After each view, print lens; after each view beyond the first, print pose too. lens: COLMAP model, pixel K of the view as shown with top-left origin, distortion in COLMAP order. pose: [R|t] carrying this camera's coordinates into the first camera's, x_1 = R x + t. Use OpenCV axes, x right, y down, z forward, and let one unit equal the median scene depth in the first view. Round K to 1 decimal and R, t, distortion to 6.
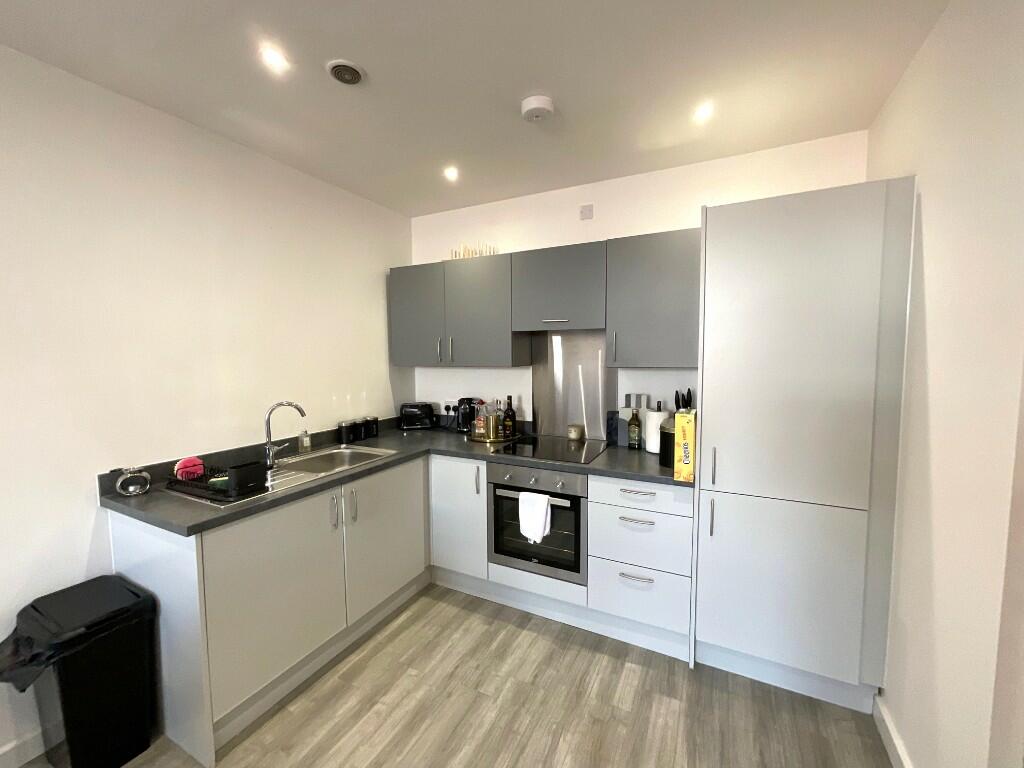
lens RADIAL K [[416.9, 0, 512.0], [0, 416.9, 384.0], [0, 0, 1]] dist [-0.002371, 0.000001]
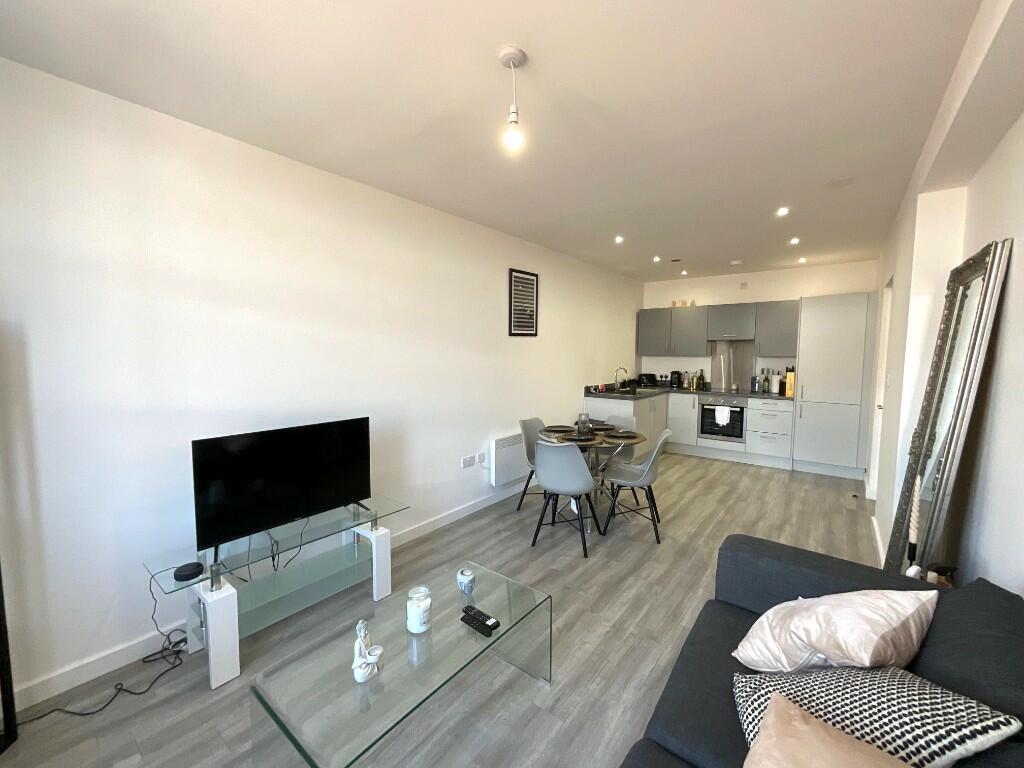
lens RADIAL K [[416.9, 0, 512.0], [0, 416.9, 384.0], [0, 0, 1]] dist [-0.002371, 0.000001]
pose [[0.980522, 0.027623, -0.194459, -0.701282], [-0.025738, 0.999594, 0.012216, 0.131724], [0.194718, -0.006973, 0.980835, -1.691240]]
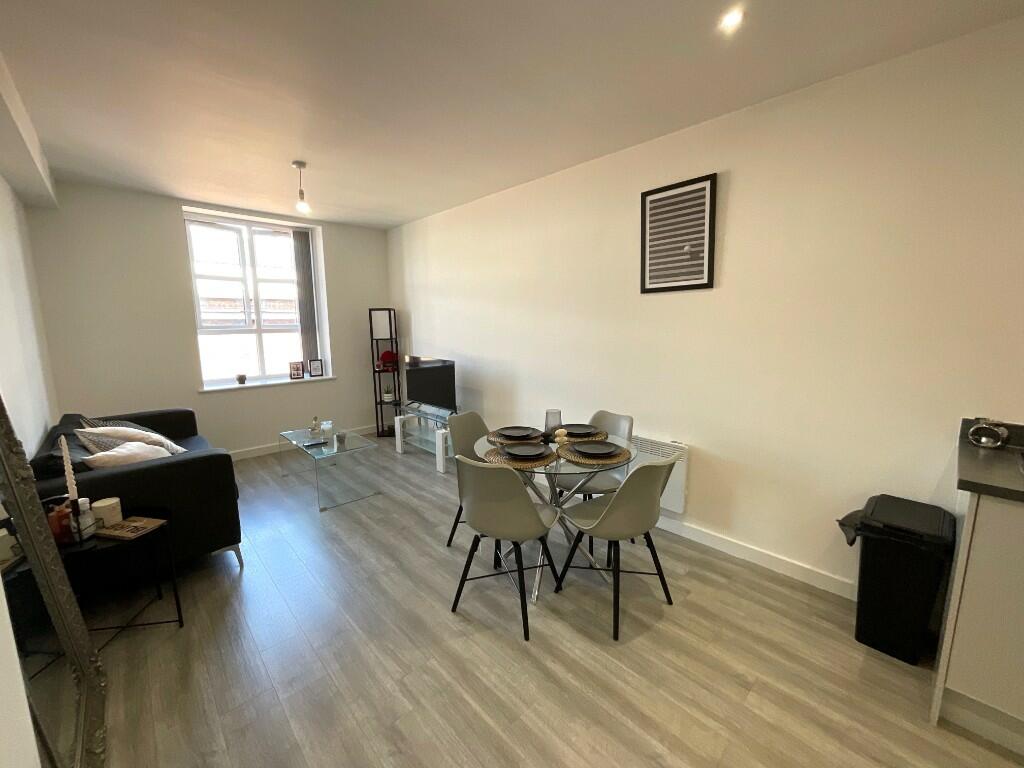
lens RADIAL K [[416.9, 0, 512.0], [0, 416.9, 384.0], [0, 0, 1]] dist [-0.002371, 0.000001]
pose [[-0.340848, 0.149131, -0.928215, 0.288391], [-0.058579, 0.982050, 0.179291, 0.007945], [0.938292, 0.115485, -0.325994, 0.200156]]
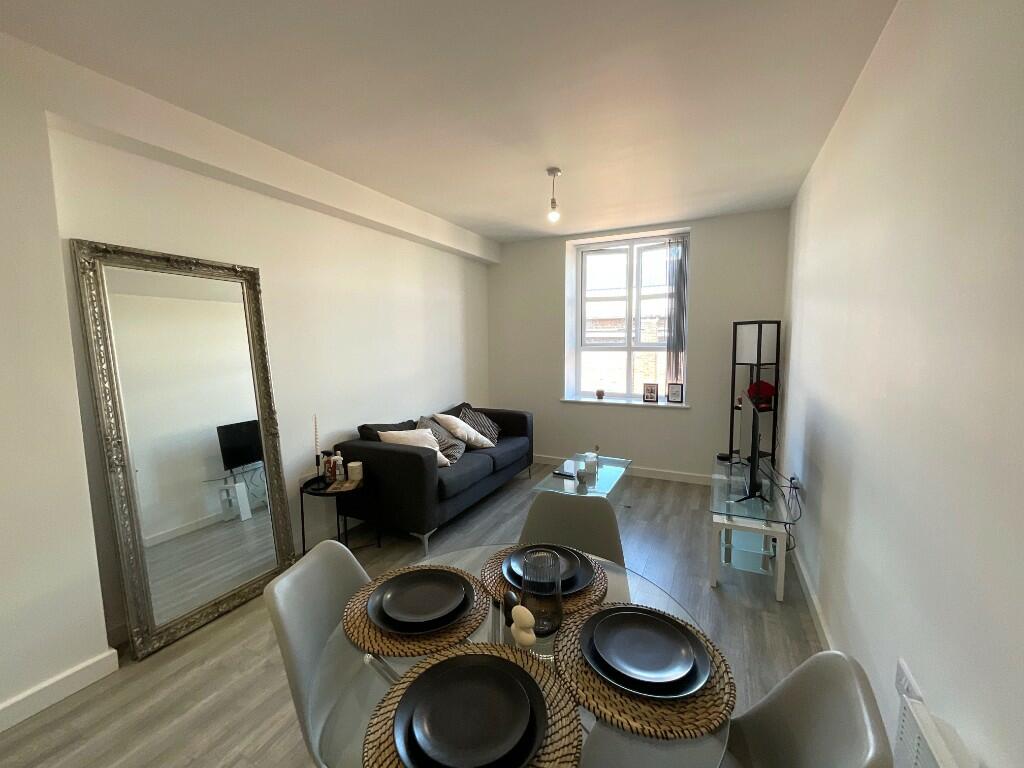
lens RADIAL K [[416.9, 0, 512.0], [0, 416.9, 384.0], [0, 0, 1]] dist [-0.002371, 0.000001]
pose [[-0.999883, 0.014135, -0.005926, -0.656245], [0.012888, 0.984655, 0.174038, -0.000397], [0.008296, 0.173941, -0.984721, 0.363413]]
